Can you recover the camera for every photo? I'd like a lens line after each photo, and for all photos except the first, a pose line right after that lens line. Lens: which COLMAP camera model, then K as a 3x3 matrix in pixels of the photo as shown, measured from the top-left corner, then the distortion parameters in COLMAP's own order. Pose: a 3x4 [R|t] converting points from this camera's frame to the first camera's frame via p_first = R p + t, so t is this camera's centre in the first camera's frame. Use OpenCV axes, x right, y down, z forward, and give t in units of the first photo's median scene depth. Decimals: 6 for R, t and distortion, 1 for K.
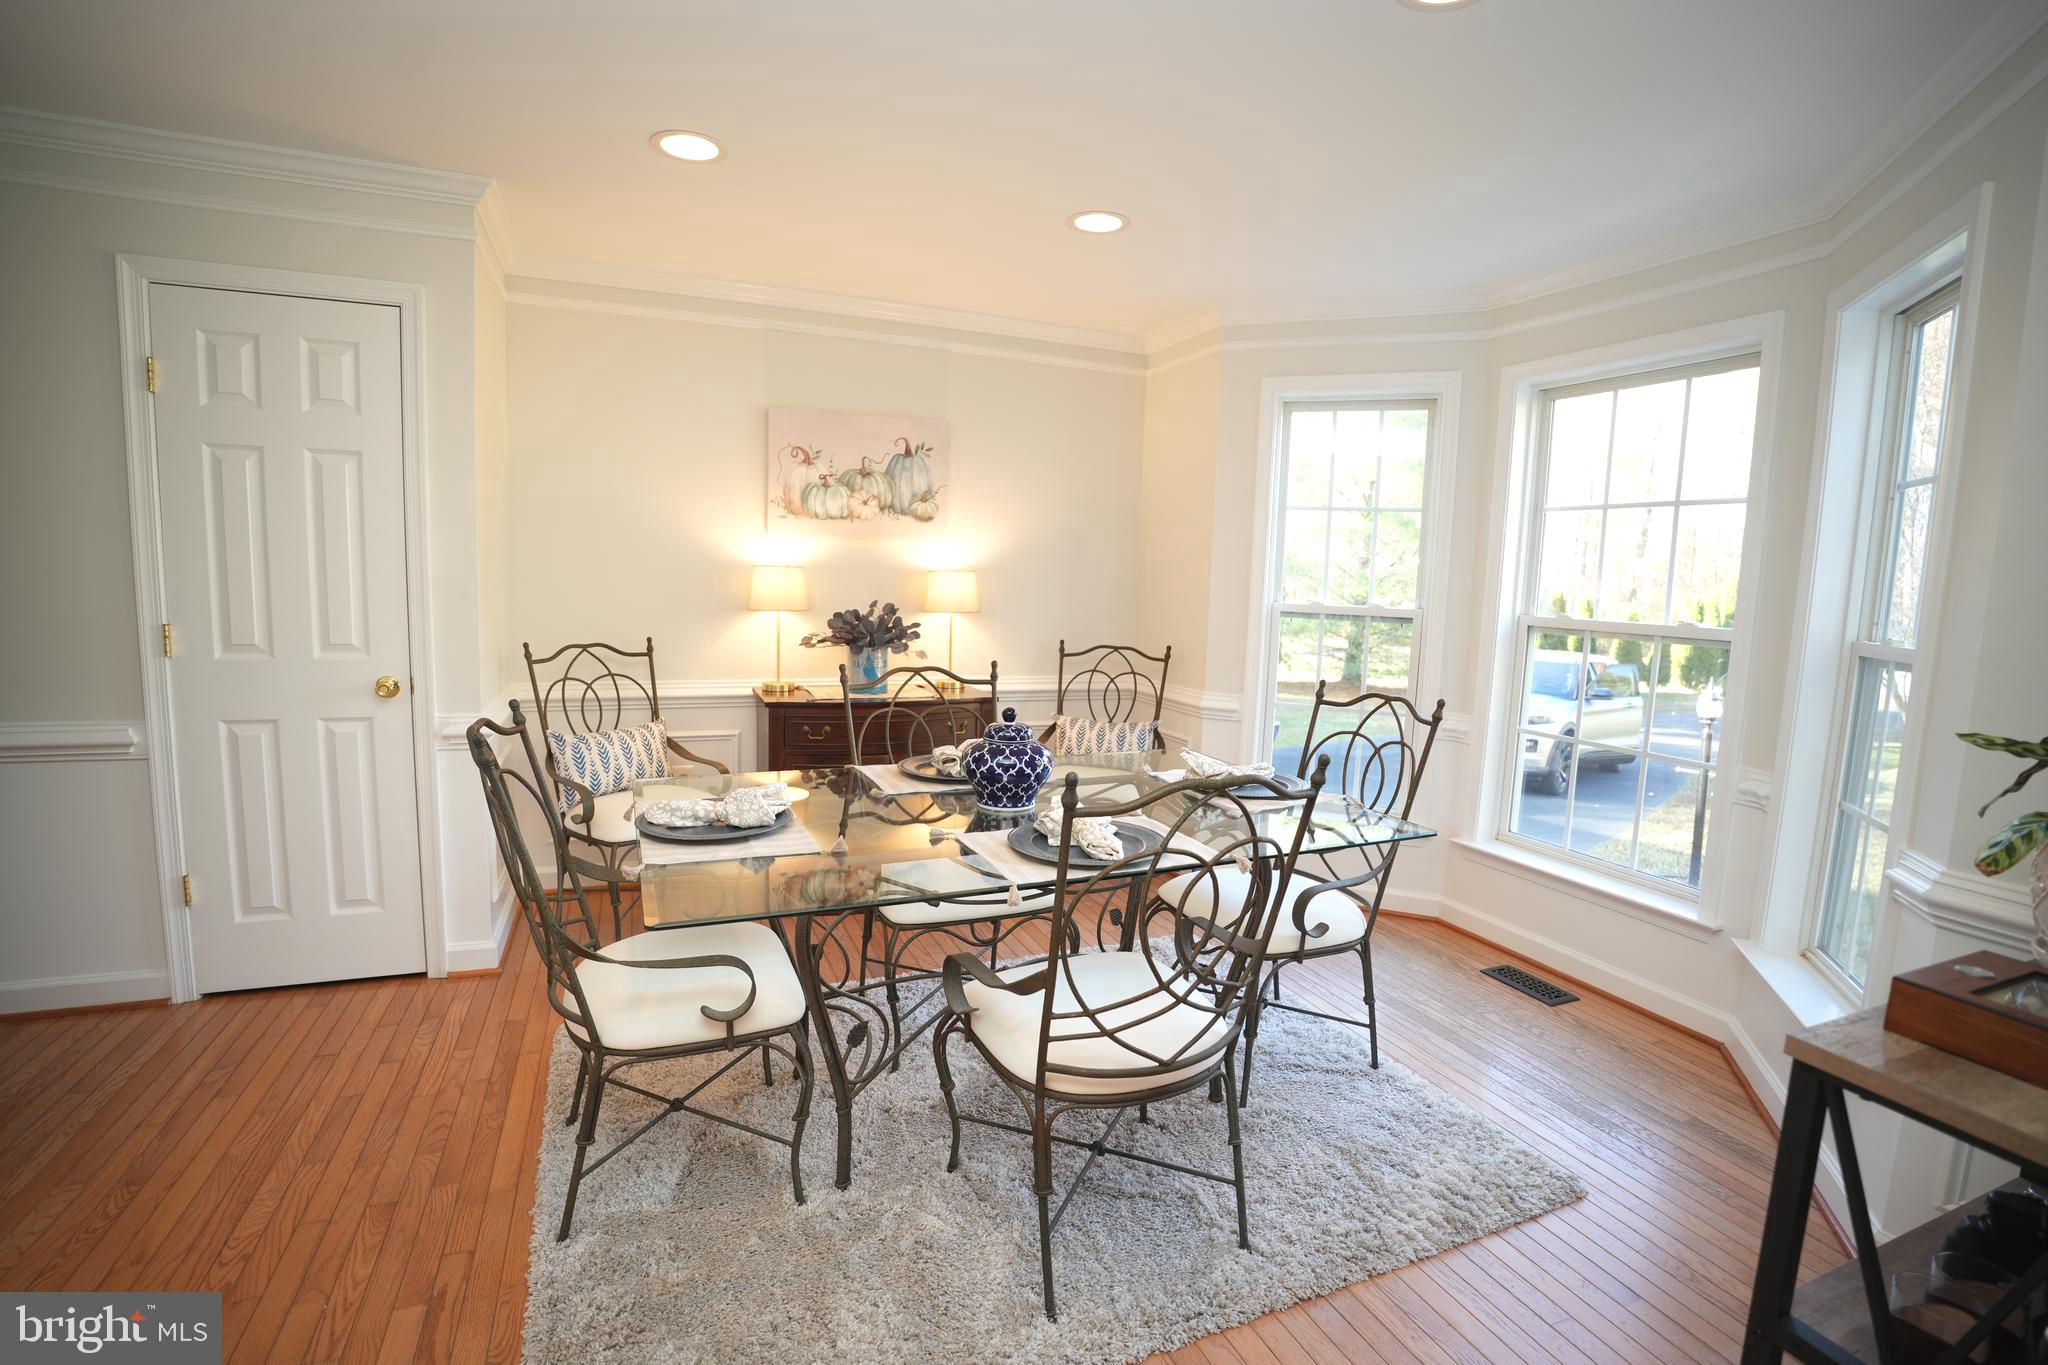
lens RADIAL K [[936.2, 0, 1019.1], [0, 936.2, 682.8], [0, 0, 1]] dist [-0.064404, 0.013631]
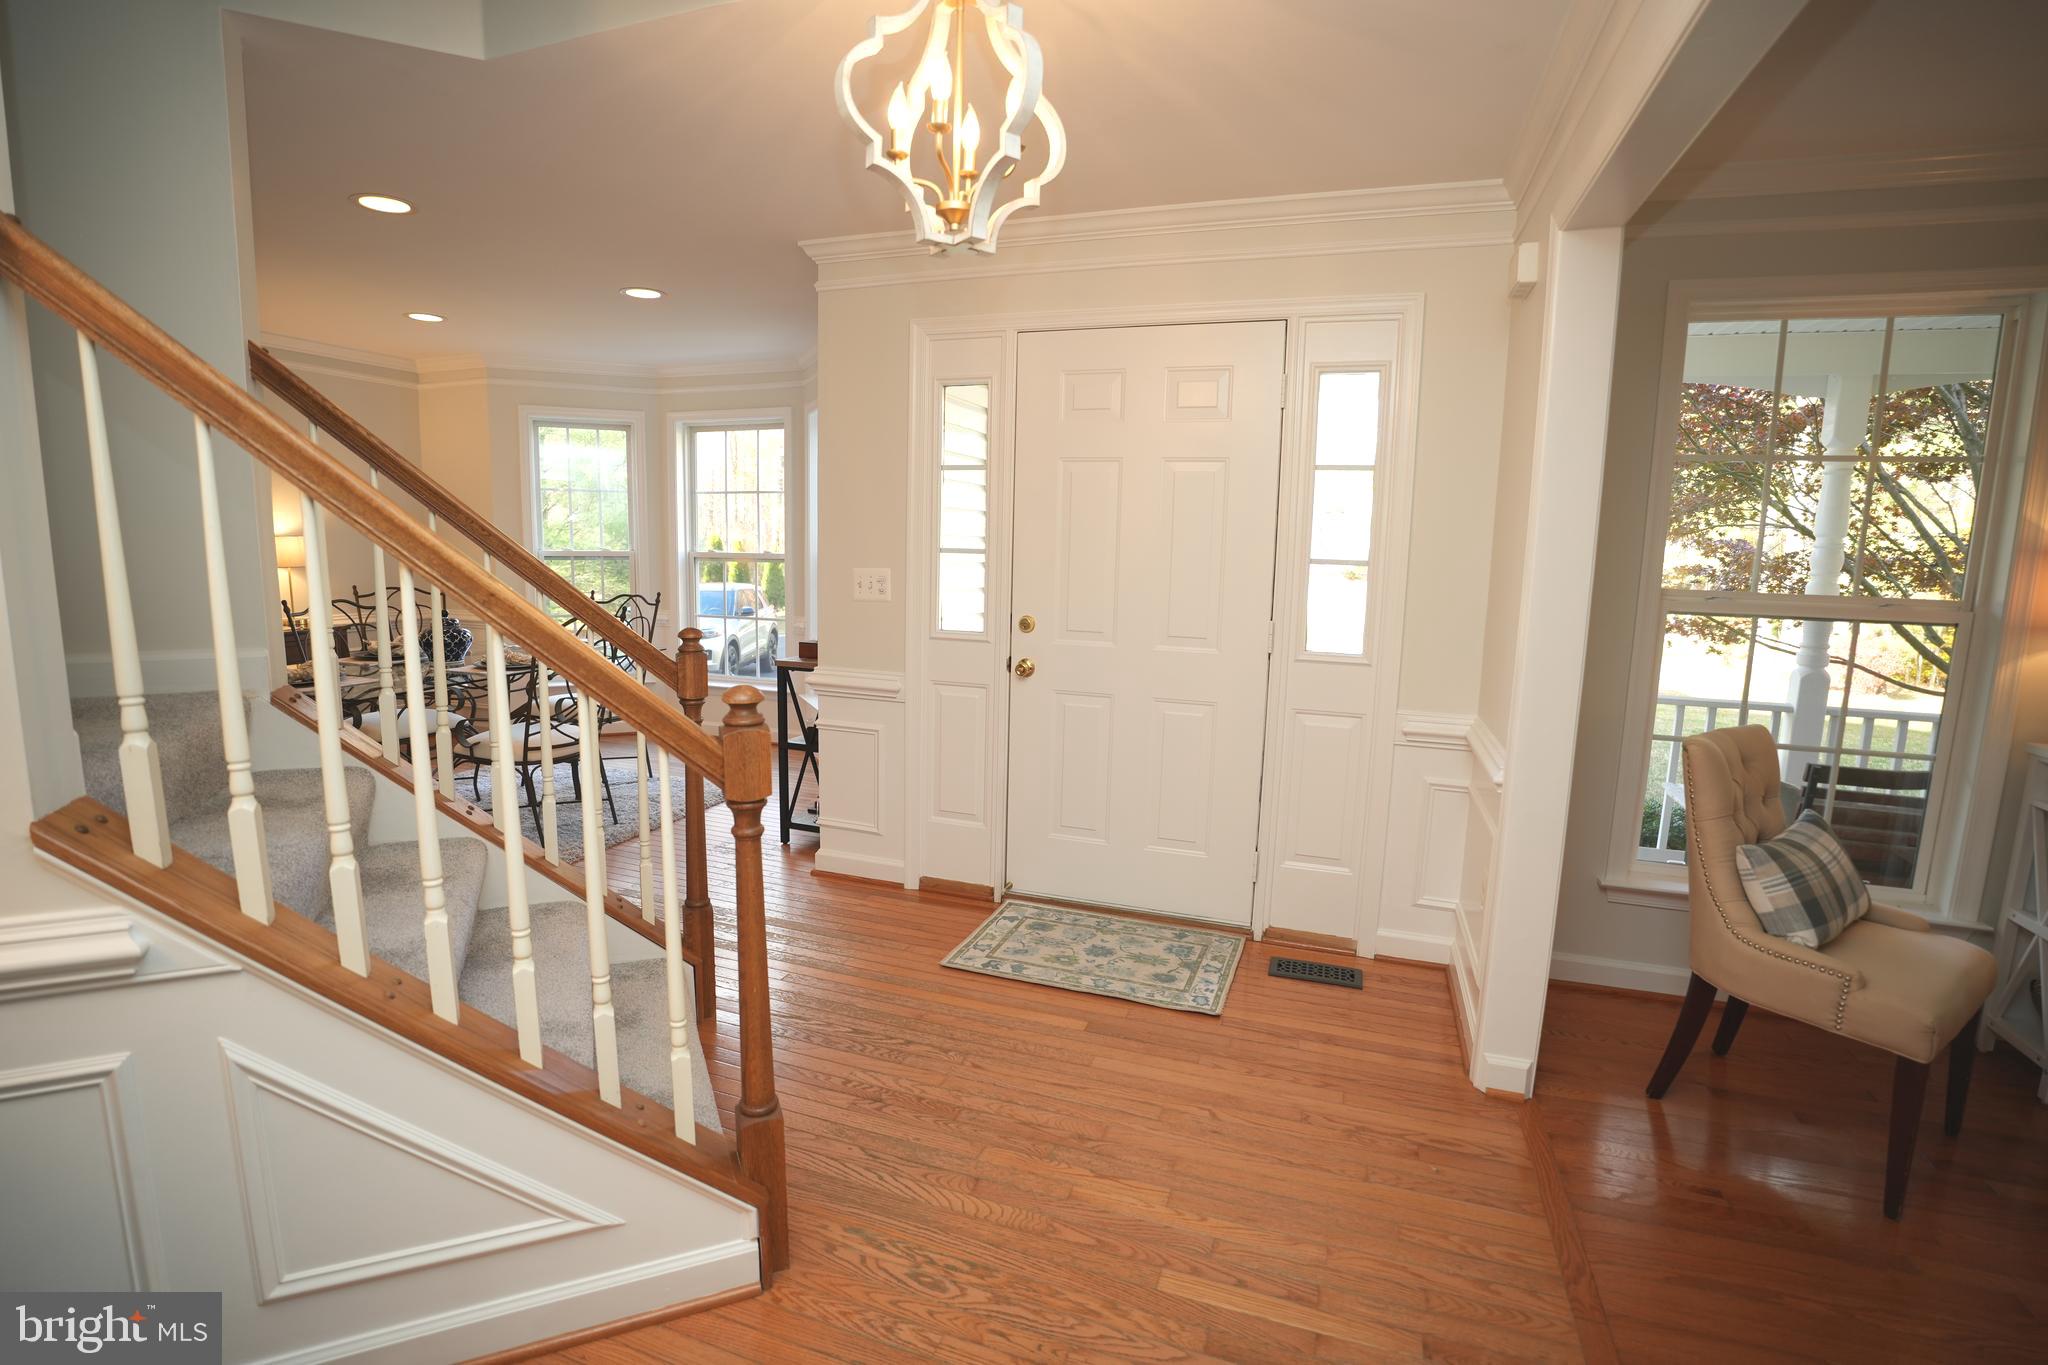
lens RADIAL K [[936.2, 0, 1020.3], [0, 936.2, 666.7], [0, 0, 1]] dist [-0.064404, 0.013631]
pose [[0.665397, -0.121240, 0.736578, -0.533594], [0.092586, 0.992508, 0.079727, 0.089785], [-0.740726, 0.015146, 0.671637, -0.953809]]
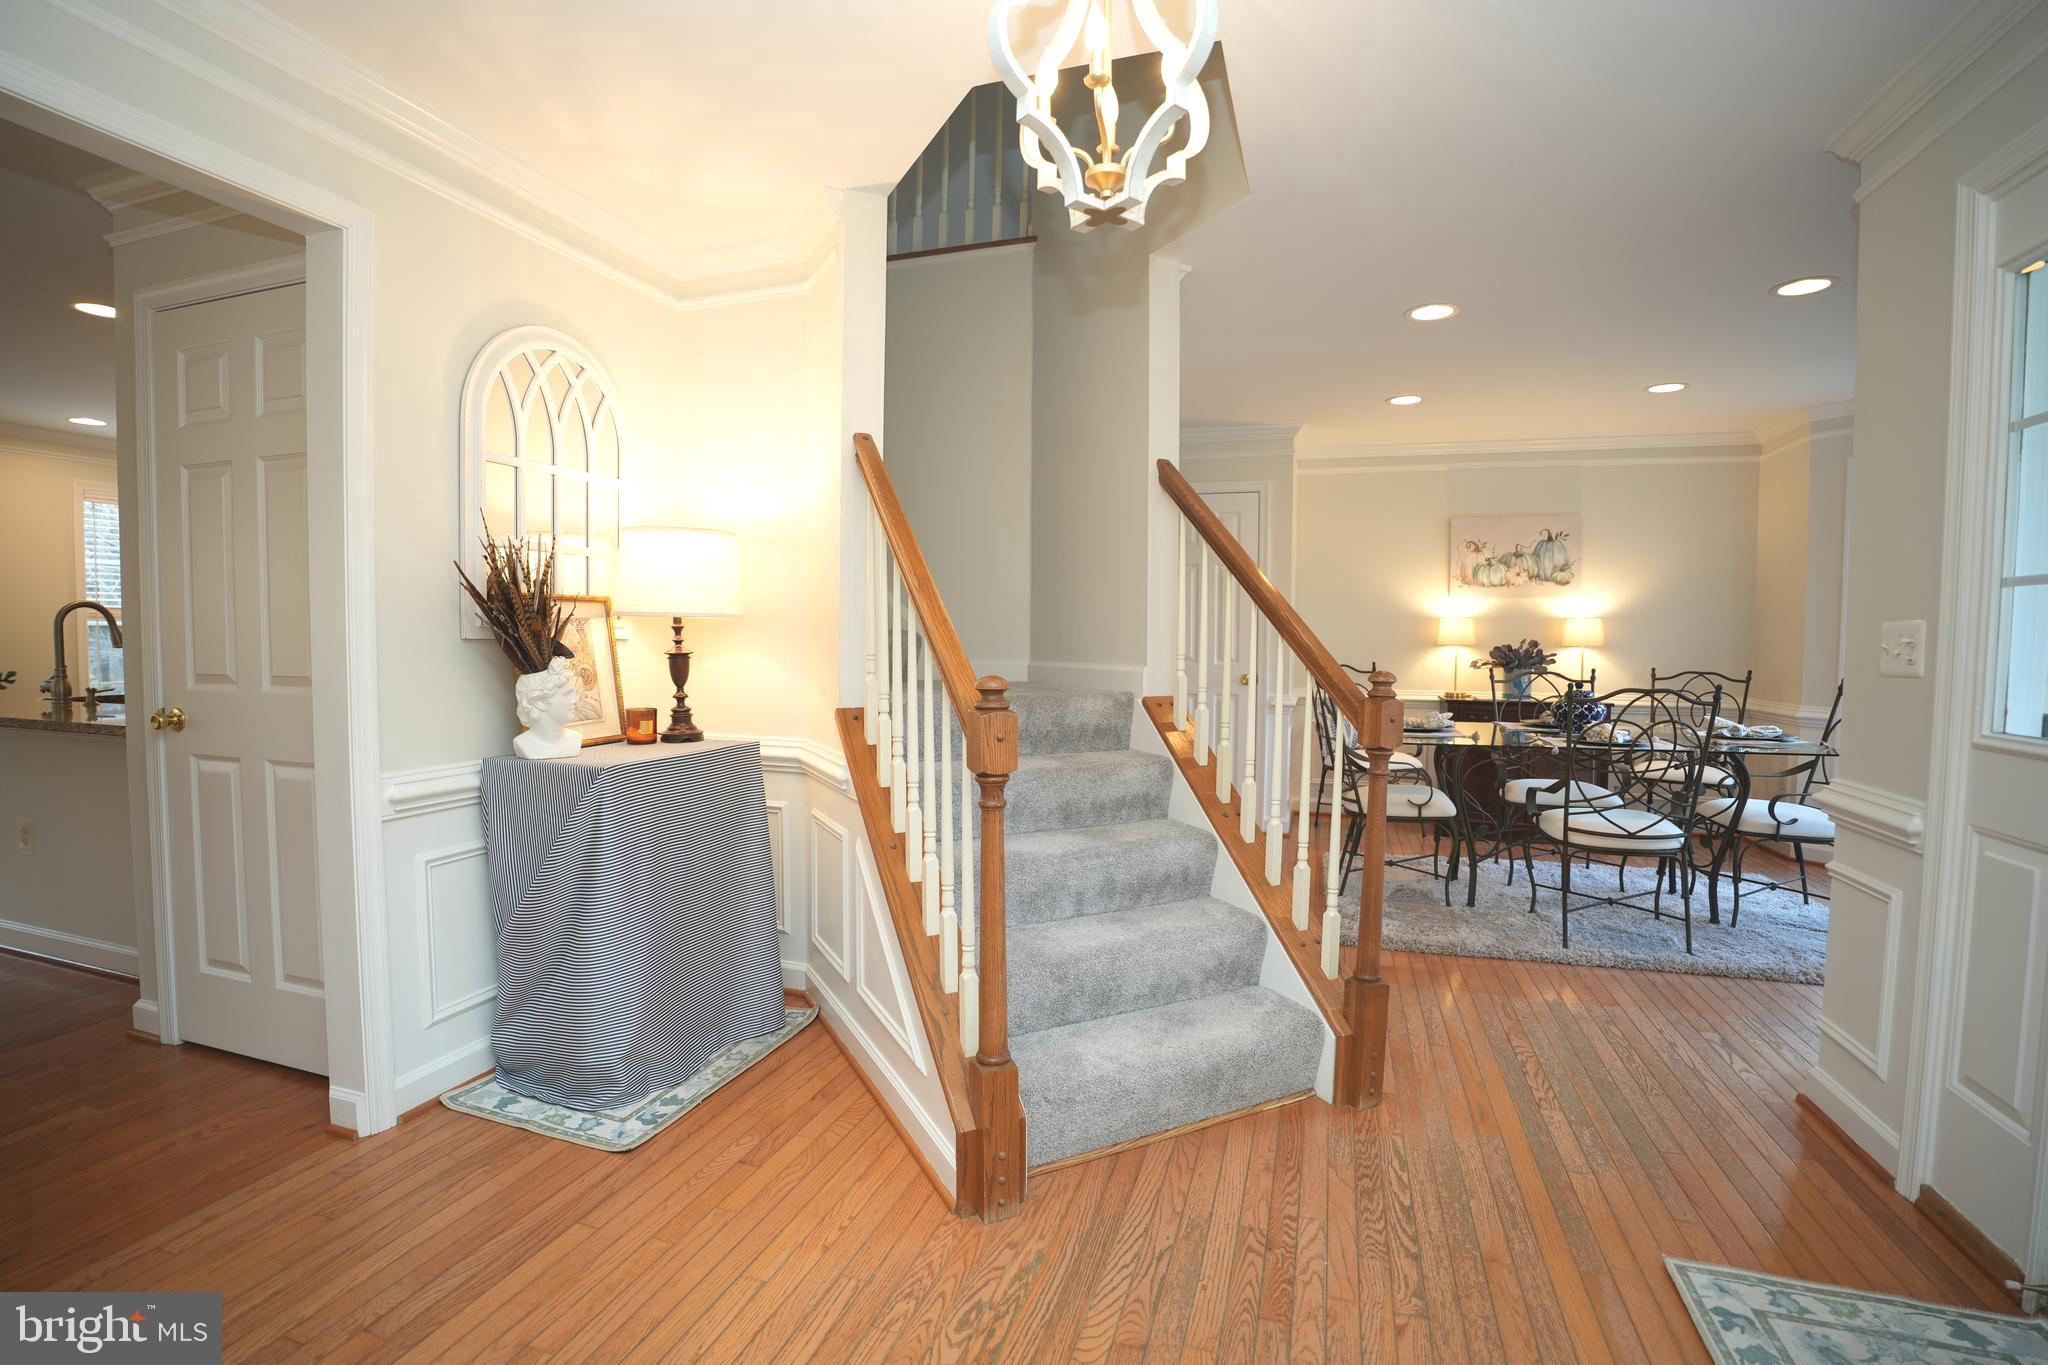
lens RADIAL K [[936.2, 0, 1041.6], [0, 936.2, 683.3], [0, 0, 1]] dist [-0.064404, 0.013631]
pose [[0.771944, 0.003380, -0.635681, 0.284903], [-0.056971, 0.996330, -0.063885, 0.184104], [0.633132, 0.085531, 0.769303, -0.938281]]
